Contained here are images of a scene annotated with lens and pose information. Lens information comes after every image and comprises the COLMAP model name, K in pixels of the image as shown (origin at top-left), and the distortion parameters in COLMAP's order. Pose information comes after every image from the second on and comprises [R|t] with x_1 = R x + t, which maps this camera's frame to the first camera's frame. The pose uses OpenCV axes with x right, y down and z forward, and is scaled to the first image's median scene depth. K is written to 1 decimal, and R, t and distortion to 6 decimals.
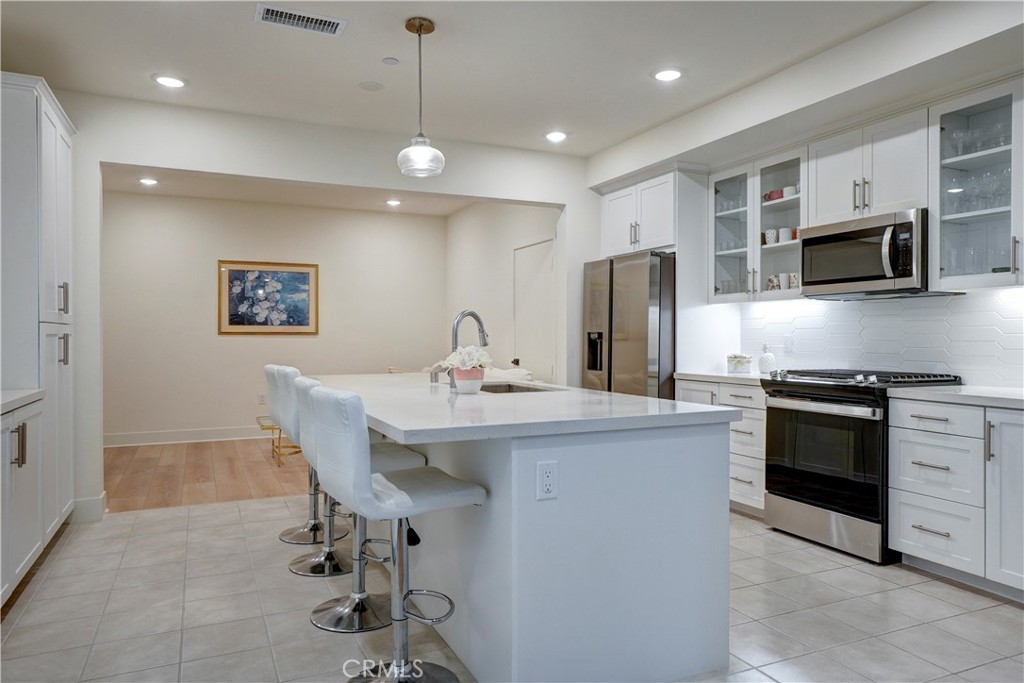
lens RADIAL K [[682.9, 0, 511.5], [0, 682.9, 338.0], [0, 0, 1]] dist [0.004678, 0.004550]
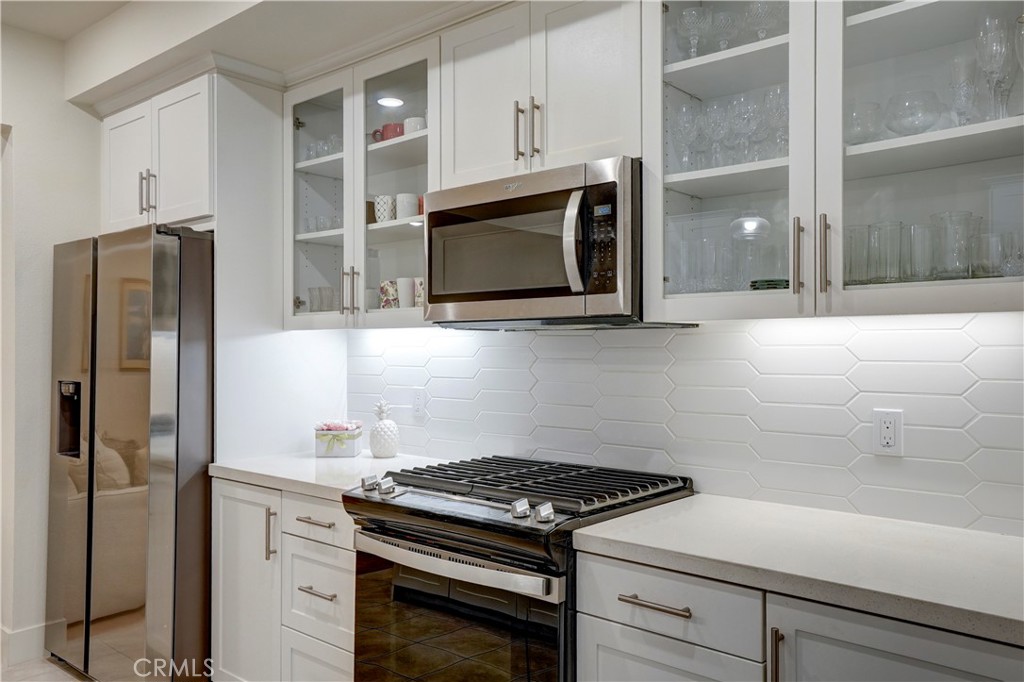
lens RADIAL K [[801.3, 0, 512.0], [0, 801.3, 341.0], [0, 0, 1]] dist [0.003079, 0.002158]
pose [[0.912051, 0.001104, 0.410074, 0.237136], [0.003402, 0.999942, -0.010258, -0.041598], [-0.410062, 0.010751, 0.911994, 0.427634]]
